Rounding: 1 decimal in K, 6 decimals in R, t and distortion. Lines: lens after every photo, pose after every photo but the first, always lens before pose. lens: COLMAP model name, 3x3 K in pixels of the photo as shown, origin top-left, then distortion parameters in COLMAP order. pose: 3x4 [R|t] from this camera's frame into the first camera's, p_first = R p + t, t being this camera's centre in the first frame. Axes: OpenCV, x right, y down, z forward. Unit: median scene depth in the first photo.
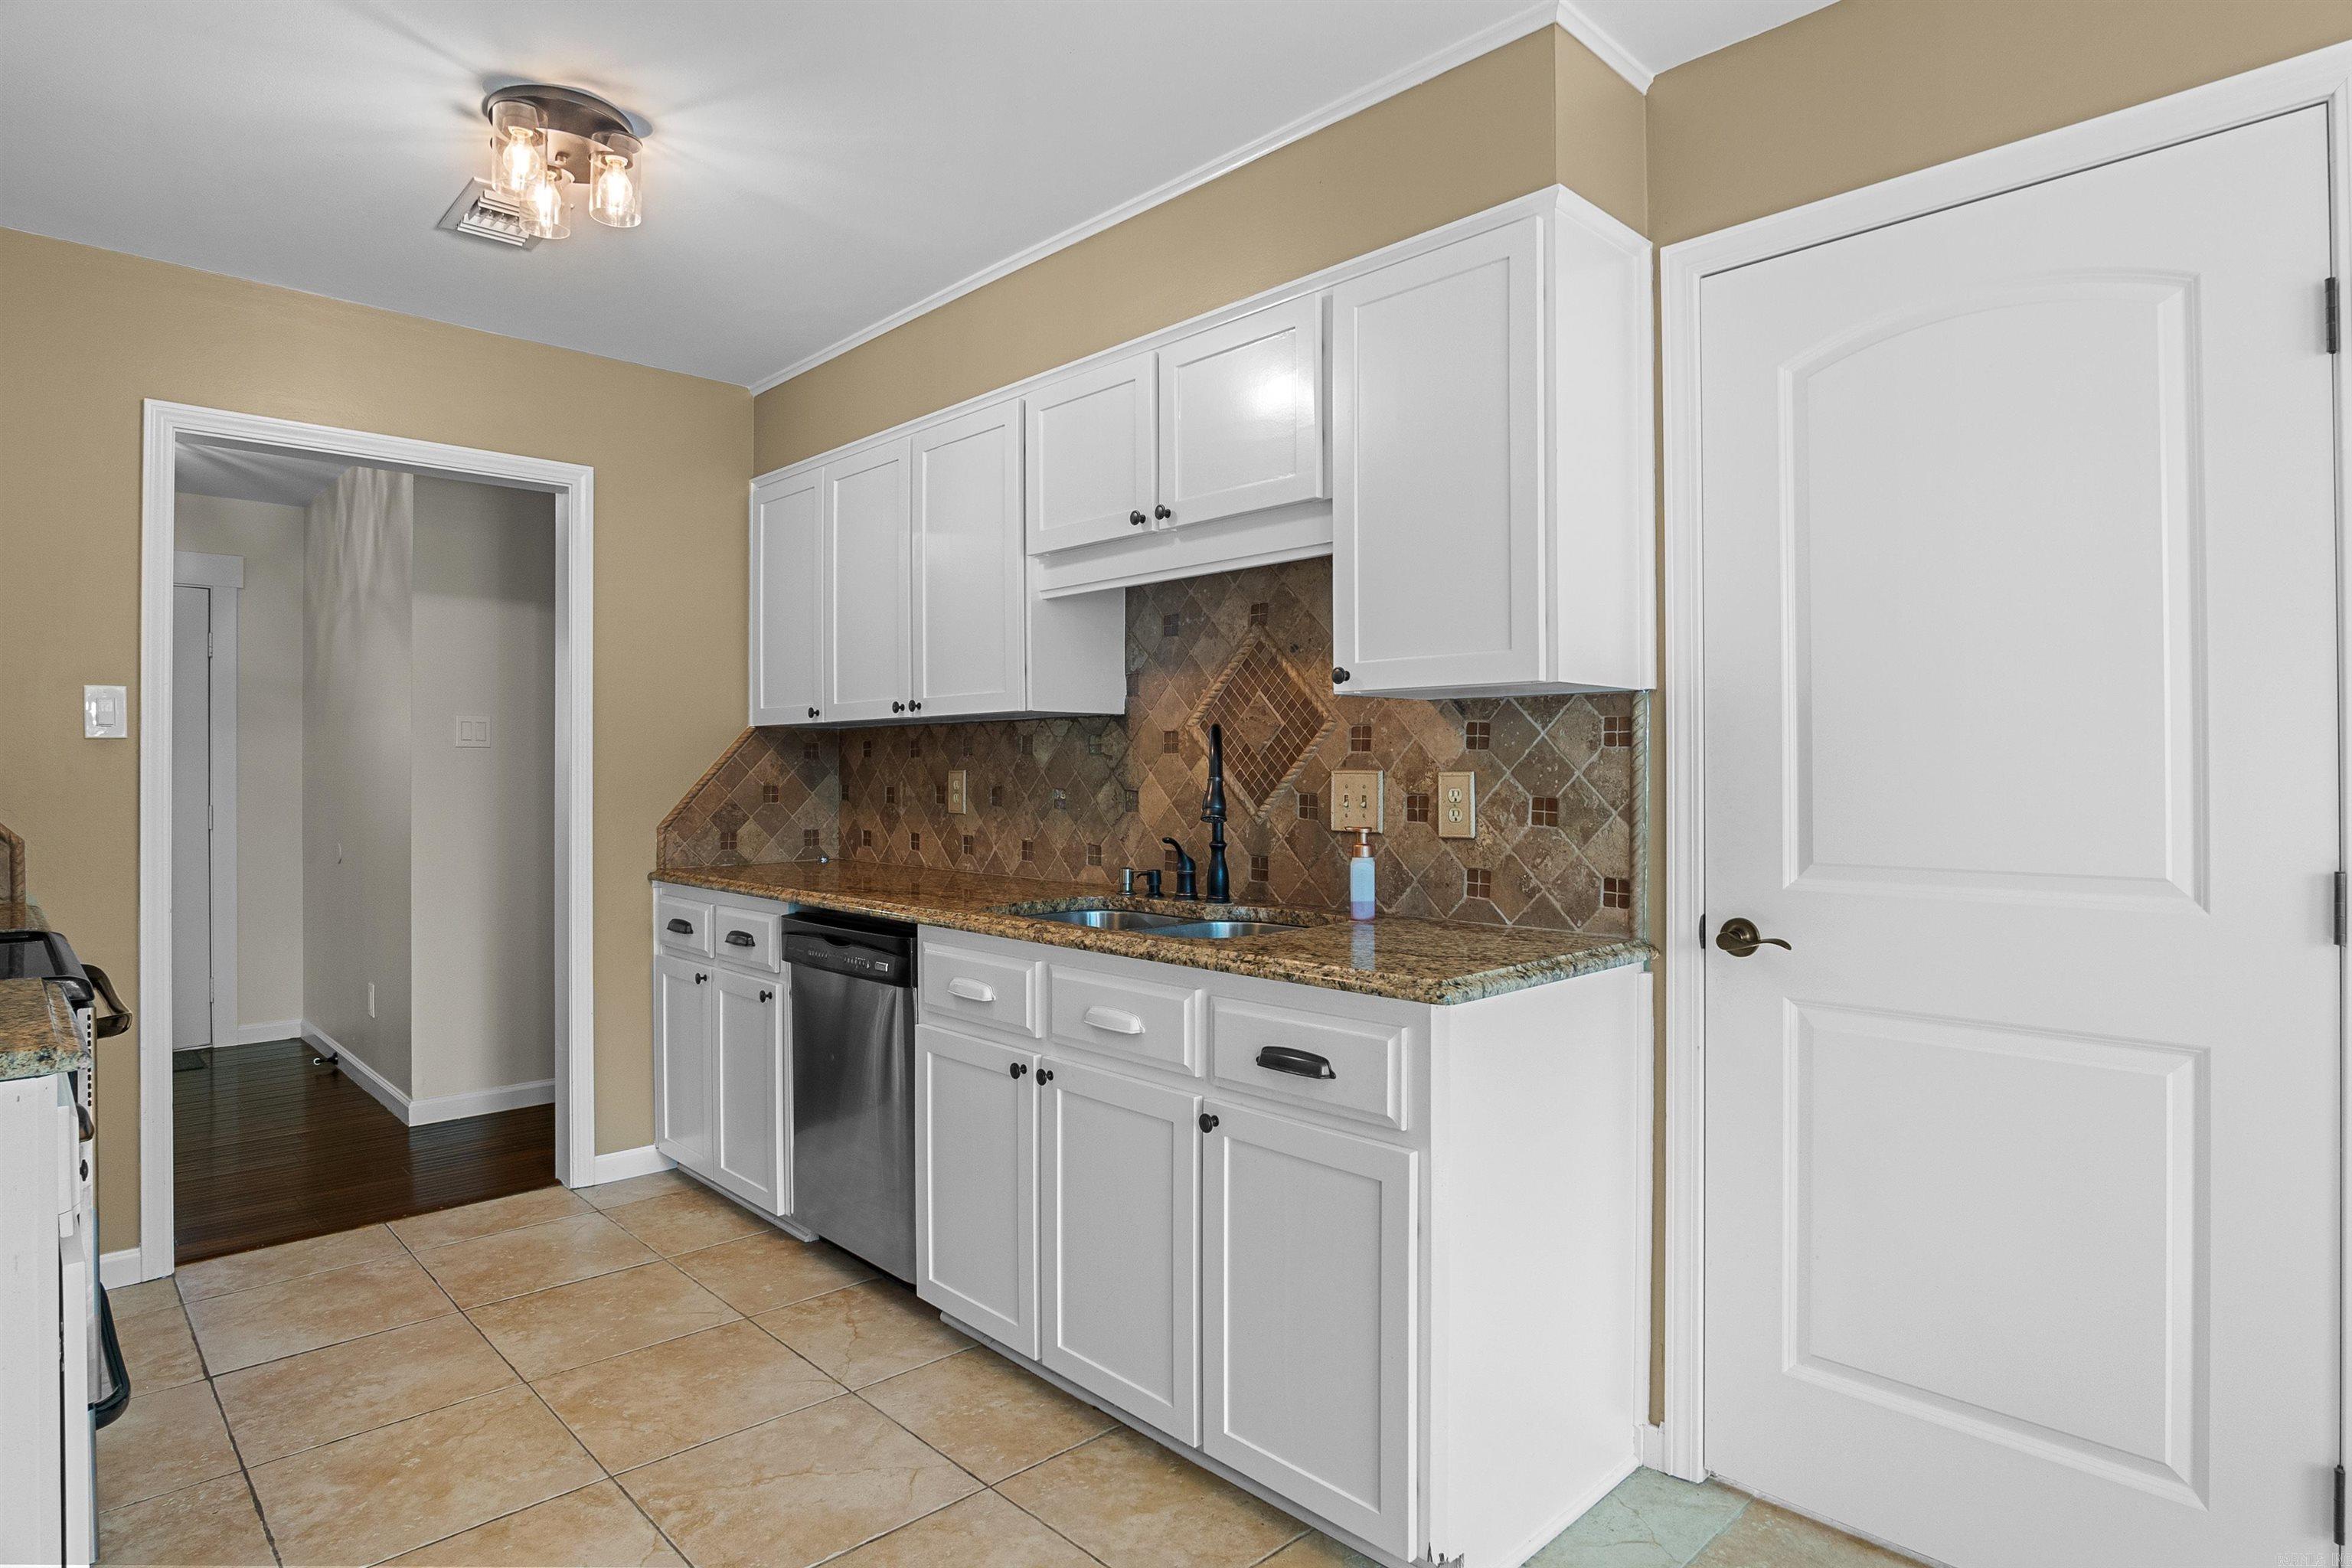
lens RADIAL K [[1247.2, 0, 1179.1], [0, 1247.2, 739.4], [0, 0, 1]] dist [-0.049263, 0.013406]
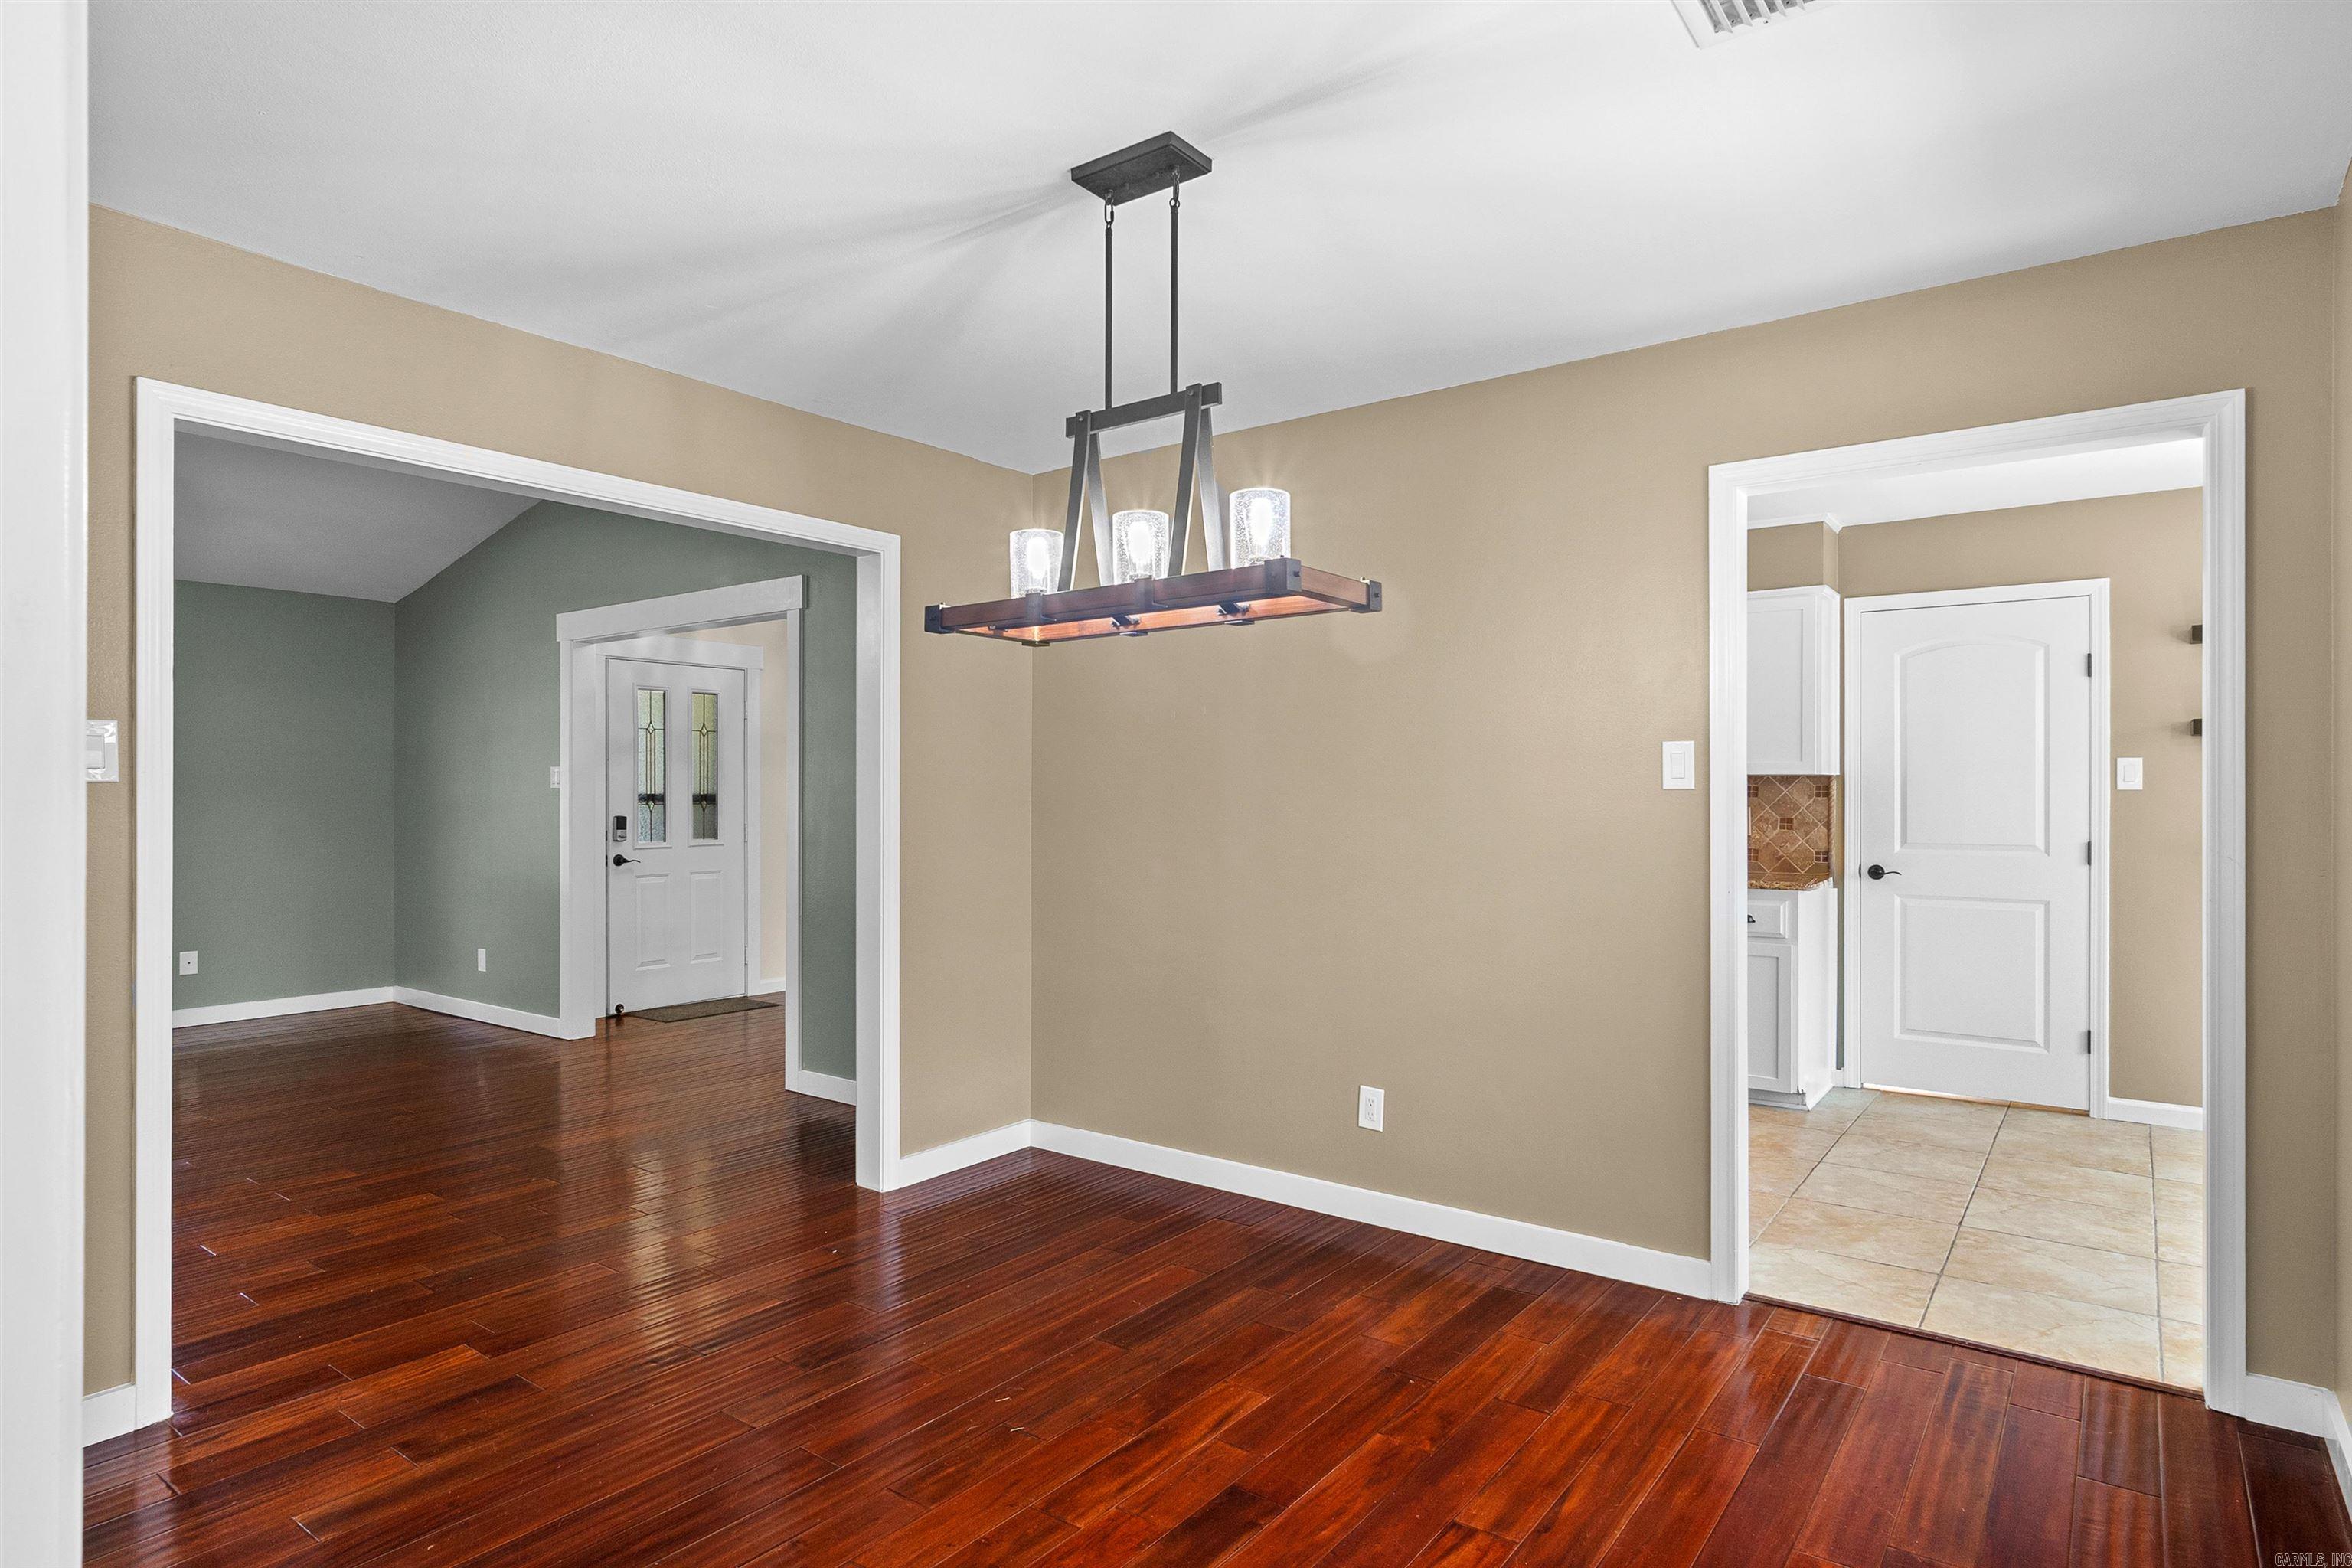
lens RADIAL K [[1261.4, 0, 1170.9], [0, 1261.4, 762.9], [0, 0, 1]] dist [-0.021385, 0.001282]
pose [[0.989120, 0.005689, 0.146999, -1.319342], [-0.006518, 0.999965, 0.005160, -0.069325], [-0.146965, -0.006062, 0.989123, -1.305571]]
